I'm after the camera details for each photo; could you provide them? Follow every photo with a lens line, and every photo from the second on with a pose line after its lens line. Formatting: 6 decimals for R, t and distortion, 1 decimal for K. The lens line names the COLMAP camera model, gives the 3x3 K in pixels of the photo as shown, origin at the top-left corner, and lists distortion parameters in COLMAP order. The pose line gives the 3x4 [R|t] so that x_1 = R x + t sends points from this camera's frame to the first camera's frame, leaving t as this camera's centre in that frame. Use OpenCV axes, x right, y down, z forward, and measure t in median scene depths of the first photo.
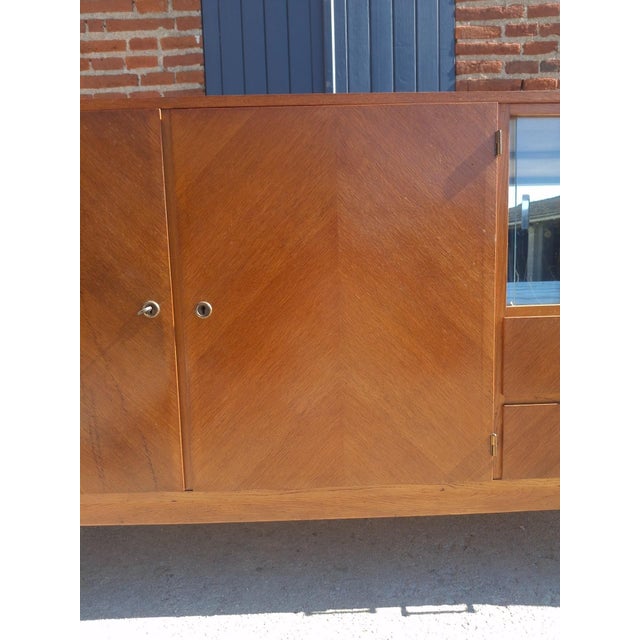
lens RADIAL K [[478.4, 0, 320.0], [0, 478.4, 320.0], [0, 0, 1]] dist [-0.005230, -0.002511]
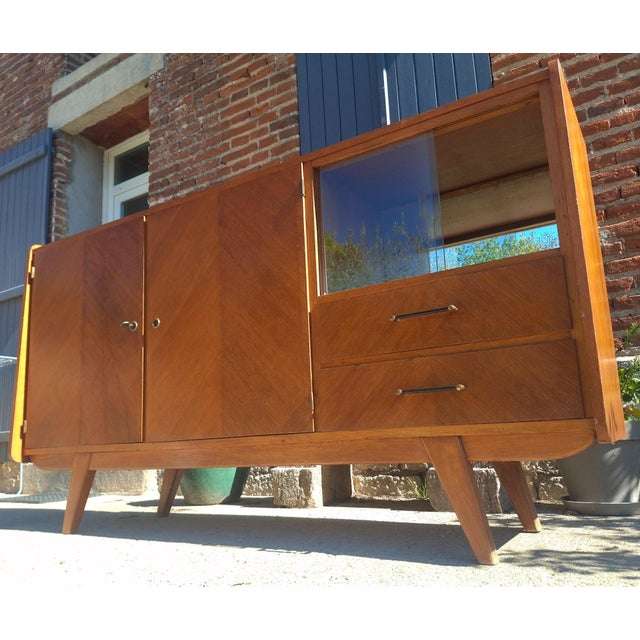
lens RADIAL K [[562.7, 0, 321.2], [0, 562.7, 348.9], [0, 0, 1]] dist [0.072567, -0.129706]
pose [[0.845168, -0.095362, -0.525926, 0.562157], [-0.042727, 0.968753, -0.244320, 0.231903], [0.532791, 0.228962, 0.814684, -0.114768]]
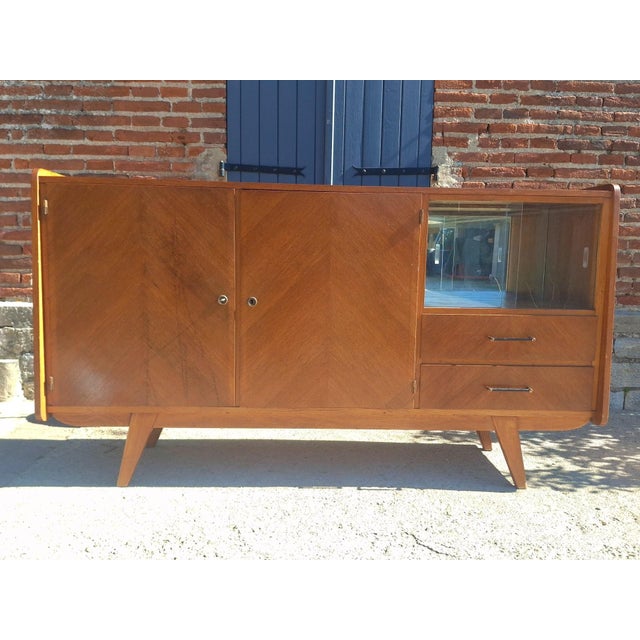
lens RADIAL K [[606.0, 0, 318.2], [0, 606.0, 322.5], [0, 0, 1]] dist [0.128401, -0.230139]
pose [[0.998680, 0.045322, 0.024149, -0.022982], [-0.045394, 0.998966, 0.002408, 0.017580], [-0.024015, -0.003501, 0.999705, -0.563356]]
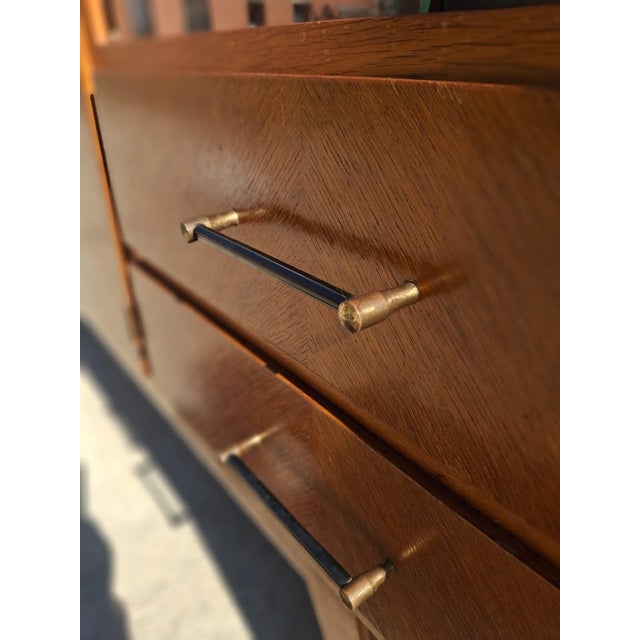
lens RADIAL K [[479.0, 0, 318.5], [0, 479.0, 328.9], [0, 0, 1]] dist [0.001055, -0.000049]
pose [[0.609441, 0.404025, -0.682162, 0.420332], [-0.103288, 0.893540, 0.436942, -0.002758], [0.786075, -0.195831, 0.586290, 0.396596]]
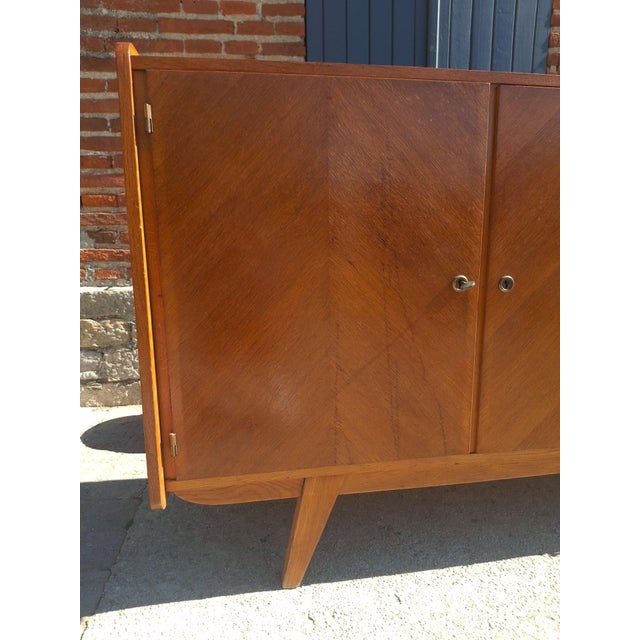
lens RADIAL K [[478.4, 0, 320.0], [0, 478.4, 320.0], [0, 0, 1]] dist [-0.005230, -0.002511]
pose [[0.989246, -0.010851, 0.145857, -0.361454], [-0.001429, 0.996480, 0.083821, -0.013468], [-0.146253, -0.083128, 0.985748, 0.010757]]
